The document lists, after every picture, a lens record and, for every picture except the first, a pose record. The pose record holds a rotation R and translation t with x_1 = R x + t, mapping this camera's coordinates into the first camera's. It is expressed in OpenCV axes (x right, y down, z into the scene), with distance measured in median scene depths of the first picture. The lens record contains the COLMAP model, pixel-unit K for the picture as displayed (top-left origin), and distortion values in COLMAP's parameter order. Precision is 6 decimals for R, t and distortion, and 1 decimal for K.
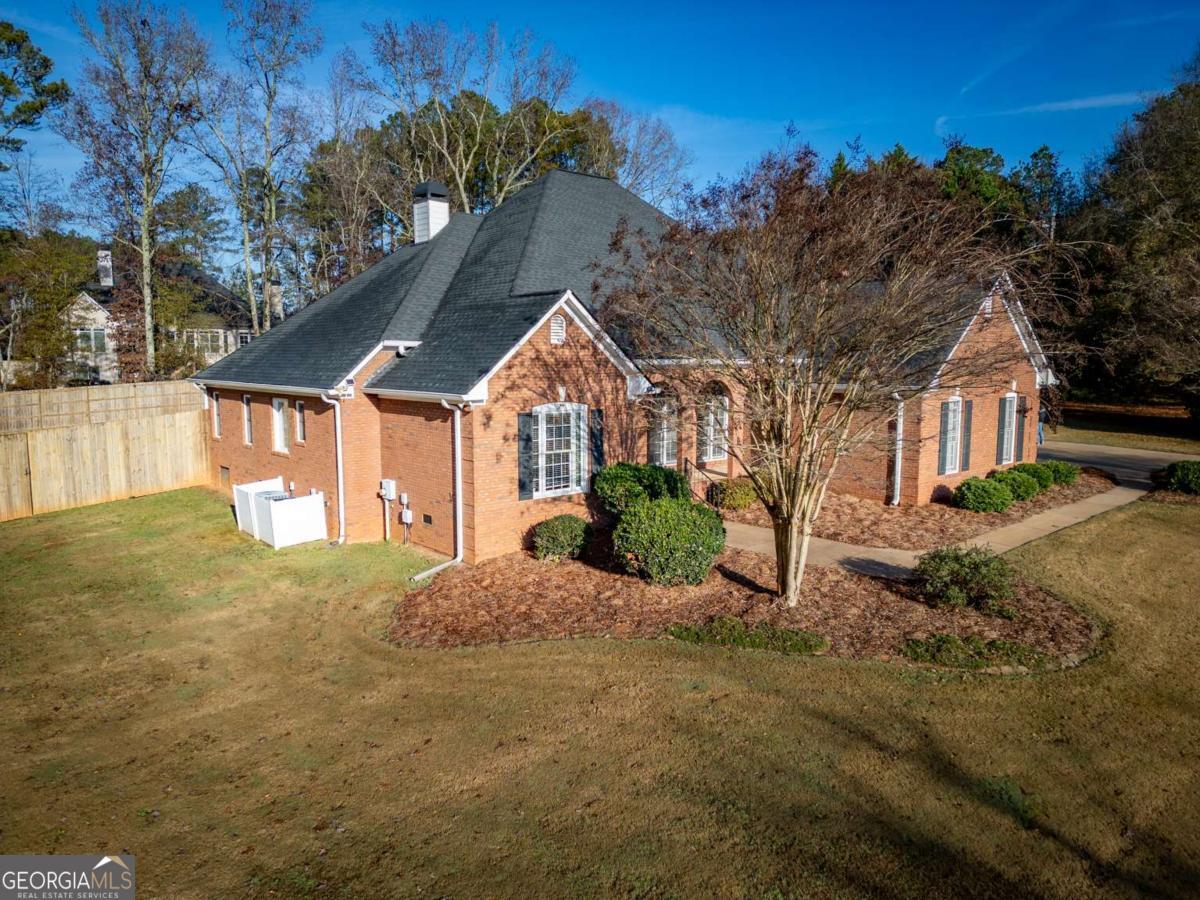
lens RADIAL K [[841.9, 0, 604.9], [0, 841.9, 453.2], [0, 0, 1]] dist [0.055148, -0.039608]
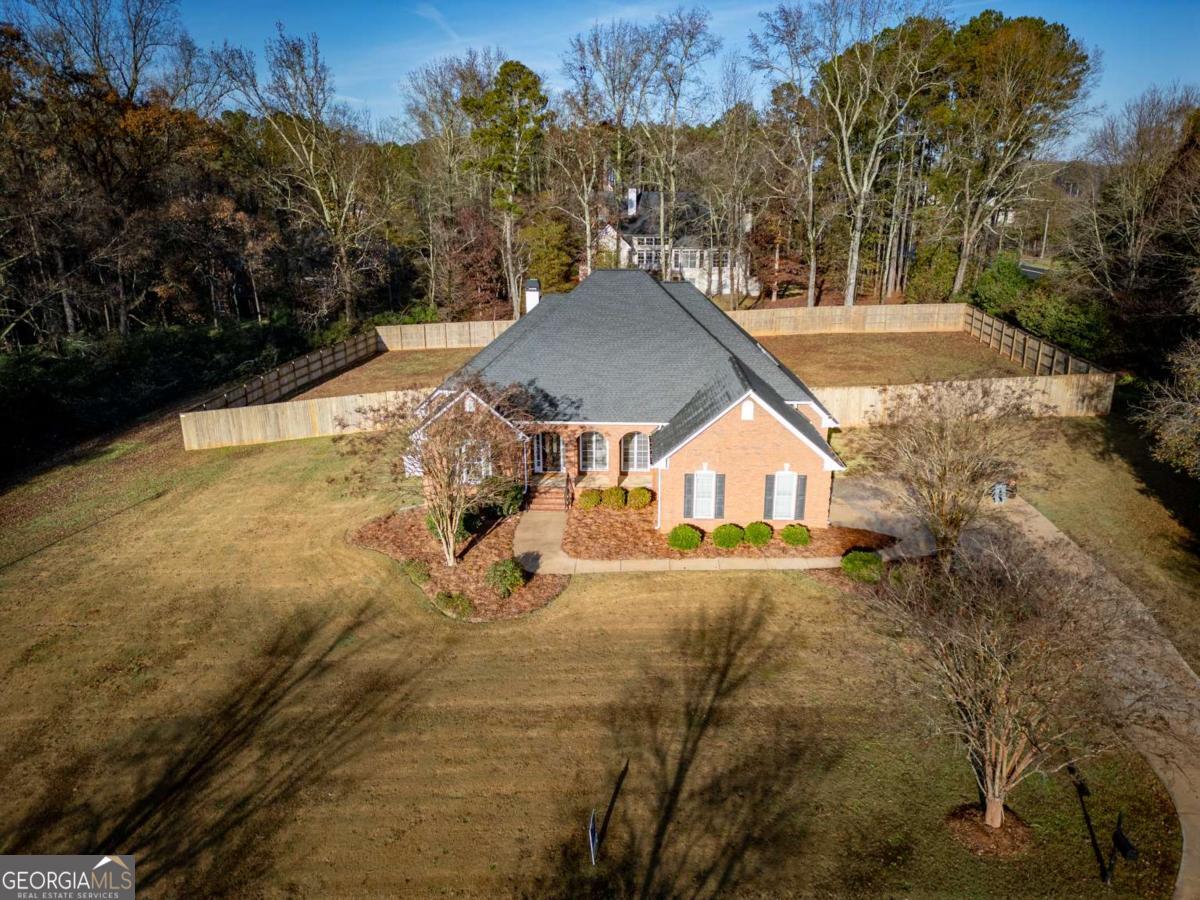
lens RADIAL K [[841.9, 0, 603.3], [0, 841.9, 451.3], [0, 0, 1]] dist [0.055148, -0.039608]
pose [[0.735501, 0.195526, -0.648697, 1.420580], [-0.073866, 0.974887, 0.210094, -0.457764], [0.673485, -0.106608, 0.731473, -0.245440]]
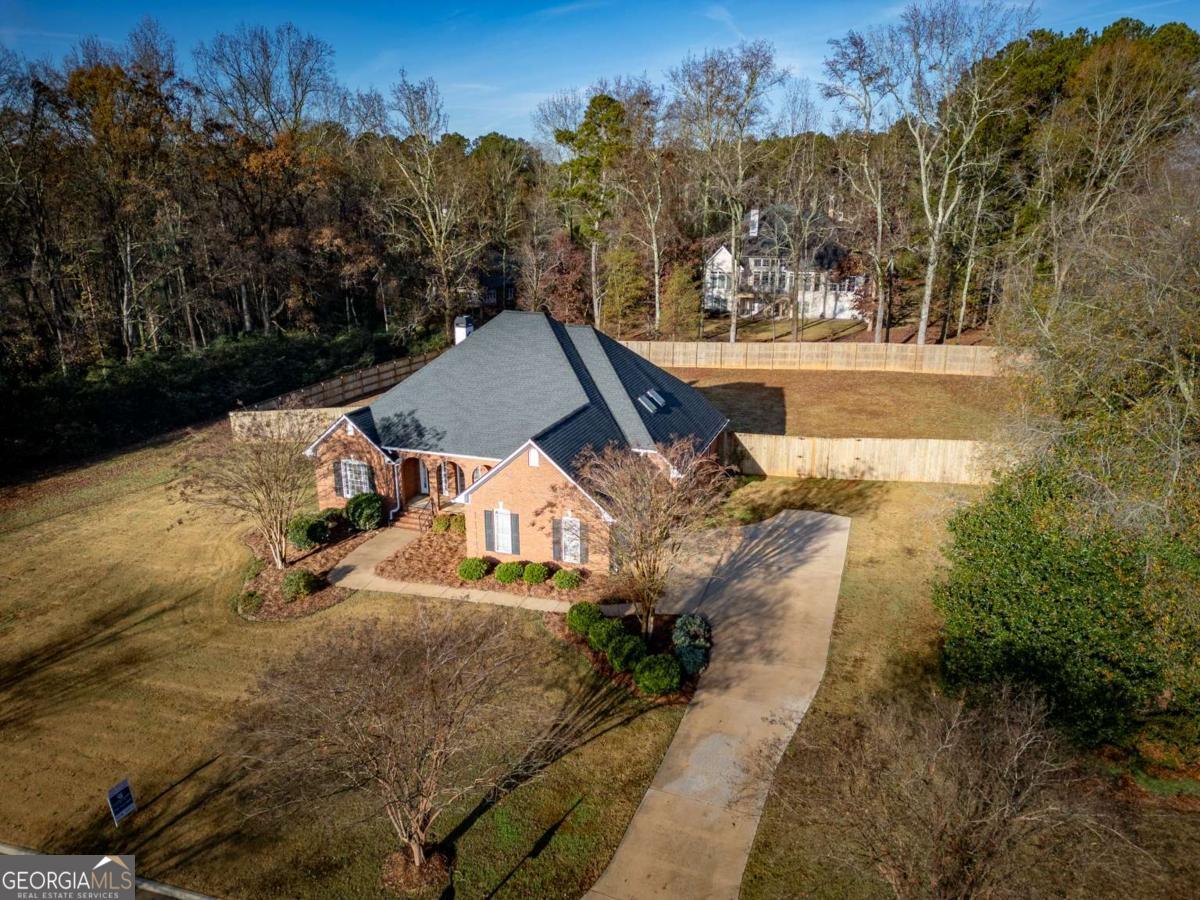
lens RADIAL K [[841.9, 0, 597.7], [0, 841.9, 446.6], [0, 0, 1]] dist [0.055148, -0.039608]
pose [[0.504415, 0.242748, -0.828636, 2.071990], [-0.095017, 0.969445, 0.226159, -0.644966], [0.858217, -0.035343, 0.512068, 0.383055]]
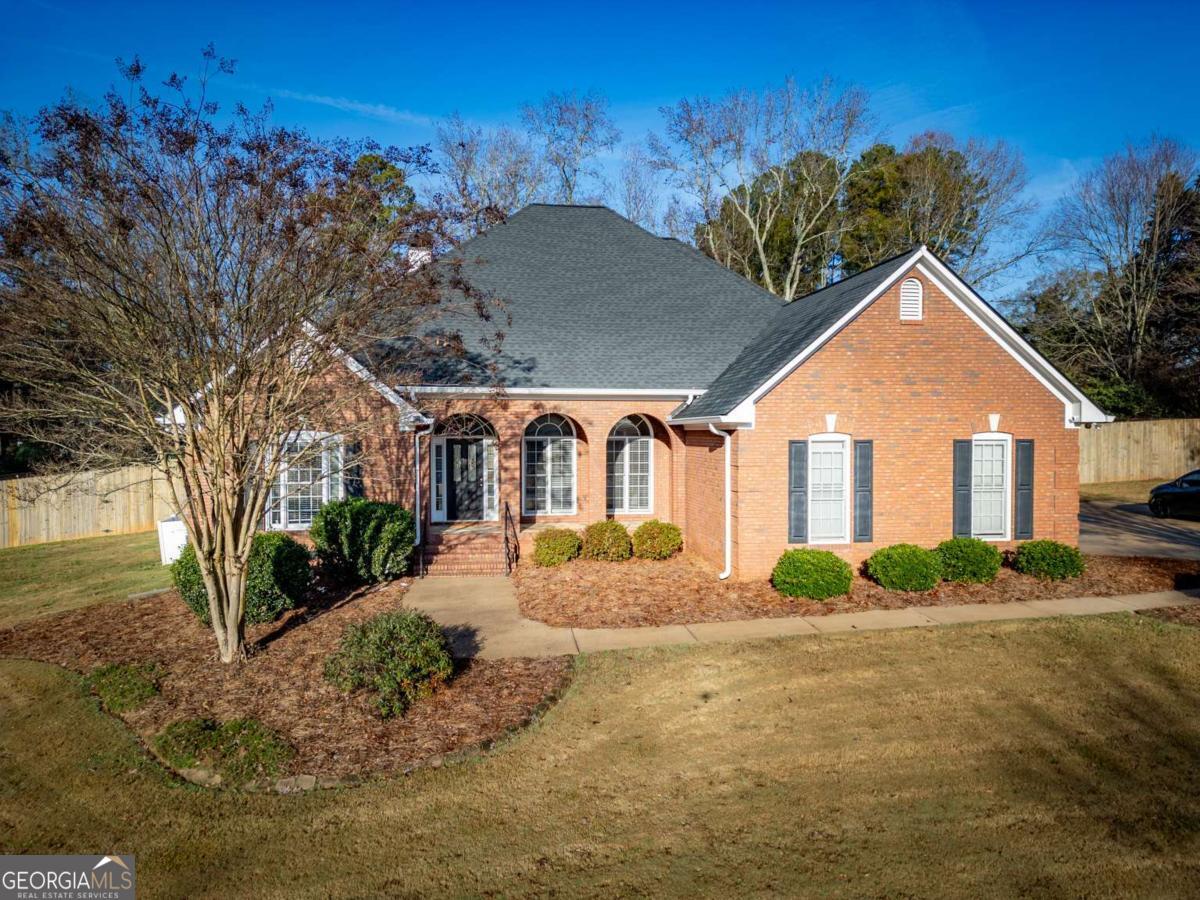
lens RADIAL K [[841.9, 0, 603.9], [0, 841.9, 446.1], [0, 0, 1]] dist [0.055148, -0.039608]
pose [[0.846558, 0.006741, -0.532255, 0.714008], [-0.057884, 0.995156, -0.079463, 0.012573], [0.529141, 0.098079, 0.842847, 0.358775]]
